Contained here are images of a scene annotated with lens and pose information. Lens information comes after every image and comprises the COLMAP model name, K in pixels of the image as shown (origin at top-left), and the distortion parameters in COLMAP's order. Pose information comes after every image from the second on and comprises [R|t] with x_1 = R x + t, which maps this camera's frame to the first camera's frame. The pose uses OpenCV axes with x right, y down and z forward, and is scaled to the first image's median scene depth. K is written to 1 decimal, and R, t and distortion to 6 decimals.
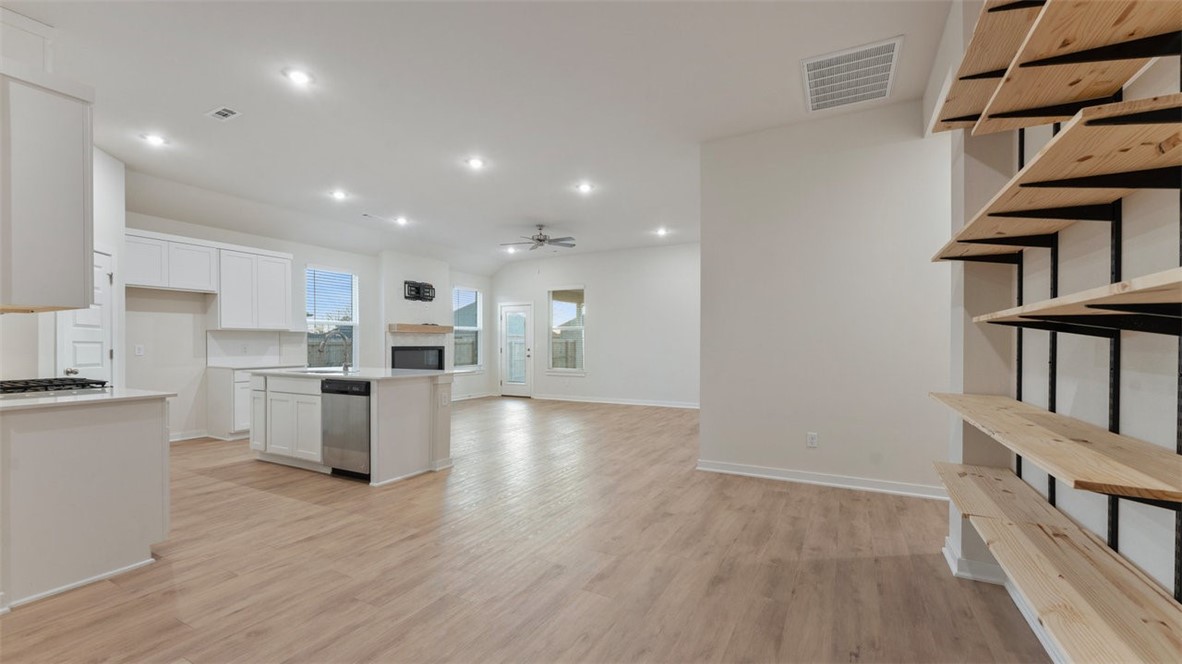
lens RADIAL K [[479.5, 0, 585.5], [0, 479.5, 339.0], [0, 0, 1]] dist [-0.001290, 0.000023]
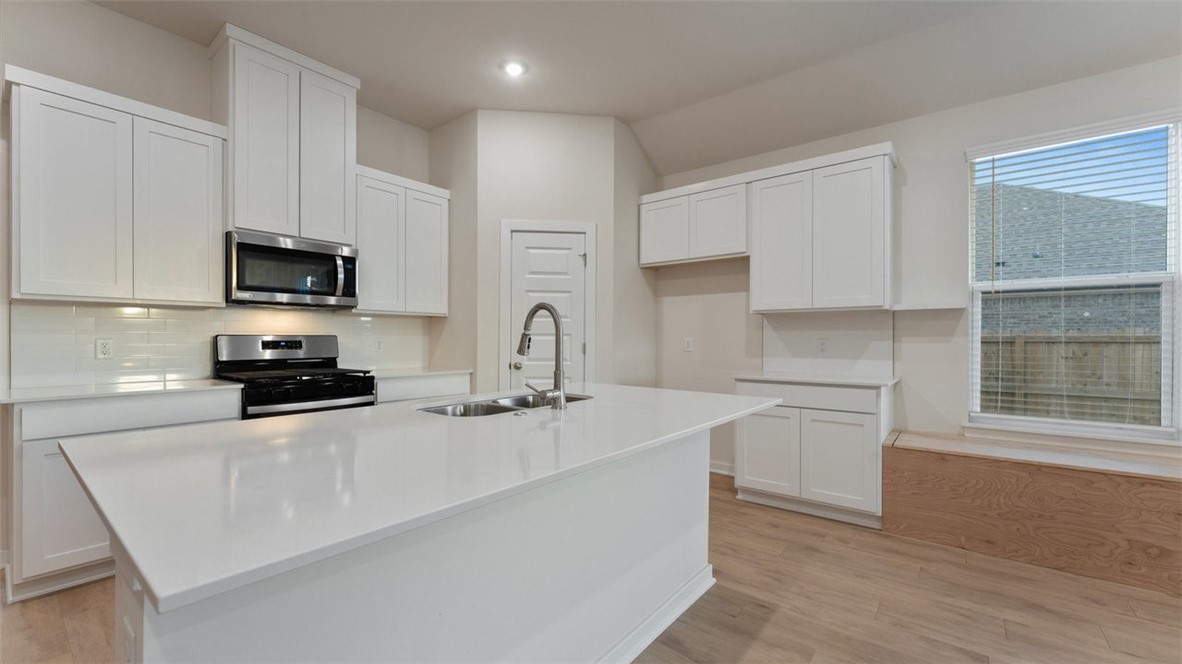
lens RADIAL K [[479.5, 0, 585.5], [0, 479.5, 339.0], [0, 0, 1]] dist [-0.001290, 0.000023]
pose [[-0.177666, 0.000074, -0.984091, -0.182094], [0.009090, 0.999957, -0.001566, 0.018399], [0.984049, -0.009224, -0.177659, 1.361430]]
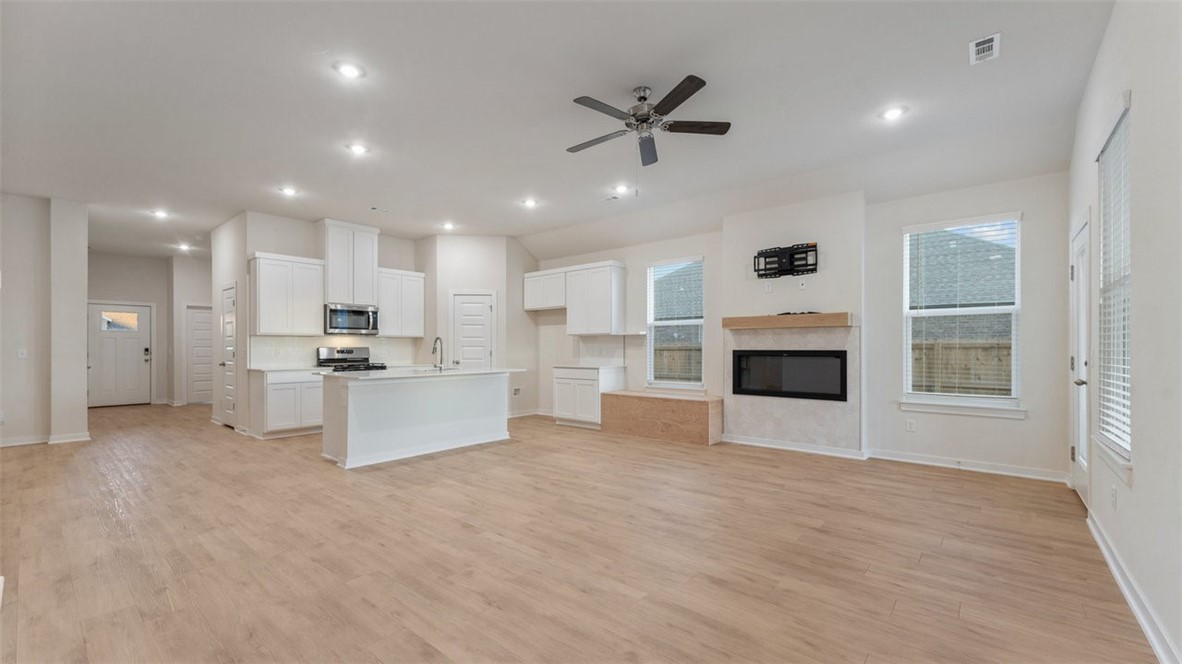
lens RADIAL K [[480.1, 0, 588.0], [0, 480.1, 346.6], [0, 0, 1]] dist [-0.001042, -0.000098]
pose [[-0.205613, 0.000057, -0.978633, 0.706459], [0.013445, 0.999906, -0.002767, 0.020124], [0.978541, -0.013726, -0.205594, 1.988421]]
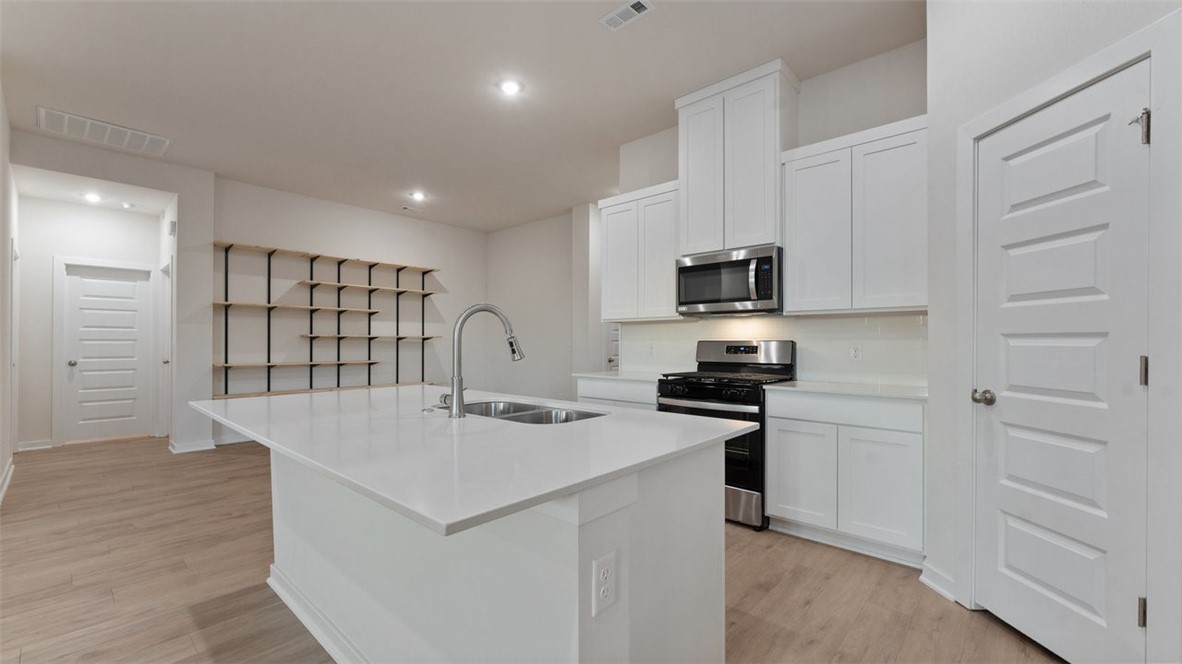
lens RADIAL K [[479.5, 0, 585.5], [0, 479.5, 339.0], [0, 0, 1]] dist [-0.001290, 0.000023]
pose [[-0.969637, 0.001741, 0.244541, -0.845154], [-0.003023, 0.999813, -0.019105, 0.020535], [-0.244529, -0.019264, -0.969451, 1.642788]]
